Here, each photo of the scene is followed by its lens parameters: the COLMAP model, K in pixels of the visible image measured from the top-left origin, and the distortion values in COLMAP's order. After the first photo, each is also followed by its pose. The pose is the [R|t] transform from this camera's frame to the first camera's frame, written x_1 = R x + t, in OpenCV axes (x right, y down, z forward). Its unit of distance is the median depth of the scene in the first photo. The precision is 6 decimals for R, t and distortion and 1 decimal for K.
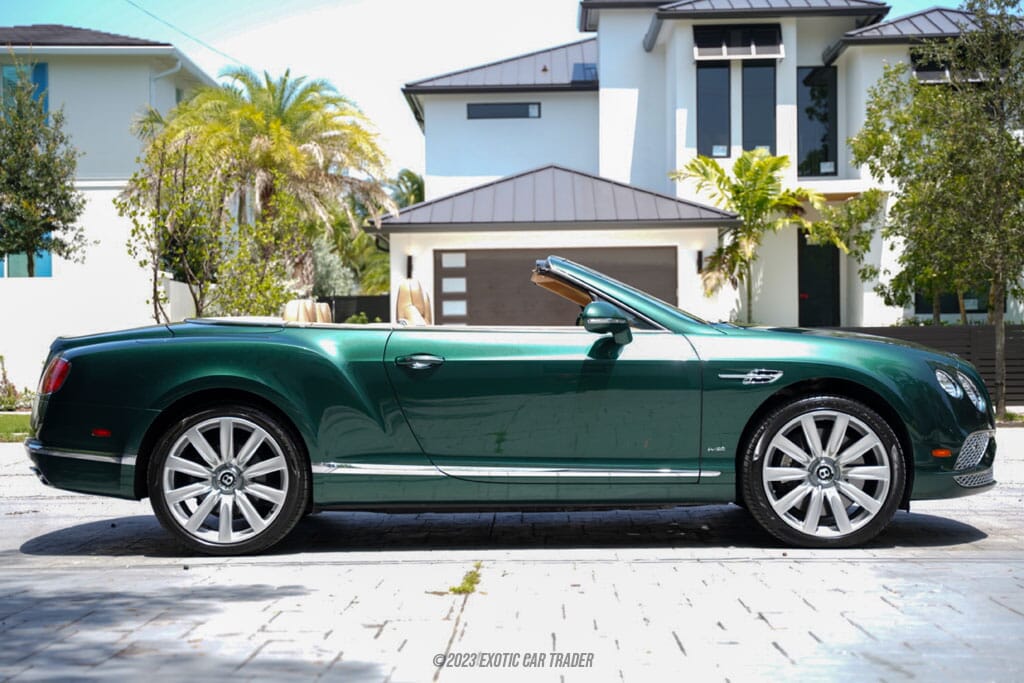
lens RADIAL K [[1529.4, 0, 504.8], [0, 1529.4, 335.6], [0, 0, 1]] dist [0.174419, 0.000000]
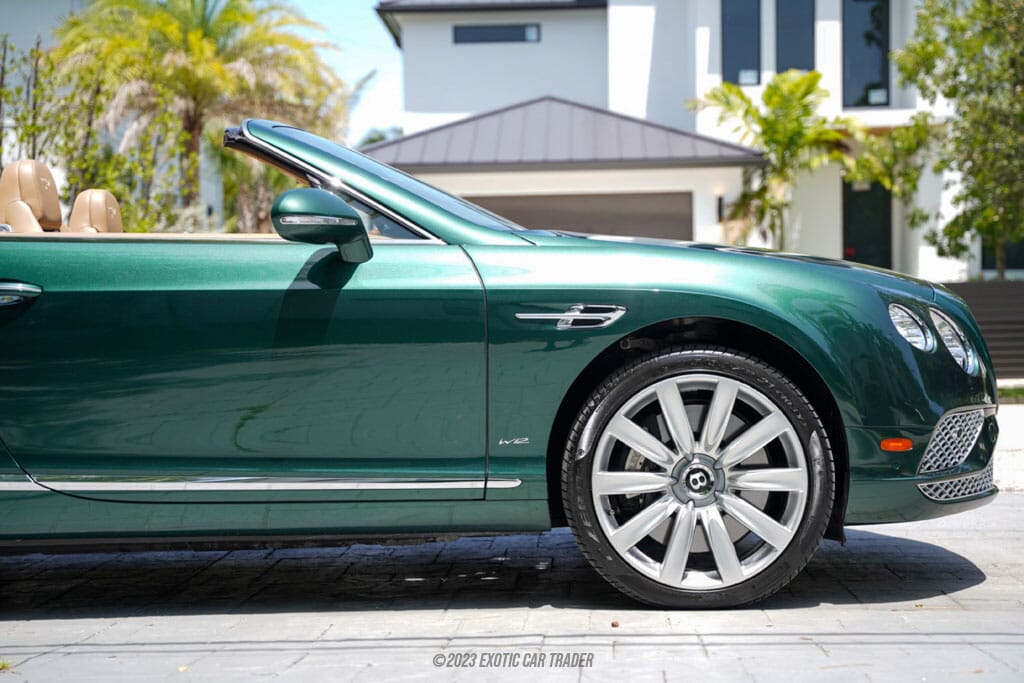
lens RADIAL K [[1800.8, 0, 515.4], [0, 1800.8, 338.8], [0, 0, 1]] dist [0.239105, 0.000000]
pose [[0.999959, -0.005042, 0.007581, 0.126535], [0.004884, 0.999773, 0.020753, 0.019620], [-0.007684, -0.020715, 0.999756, 0.298748]]
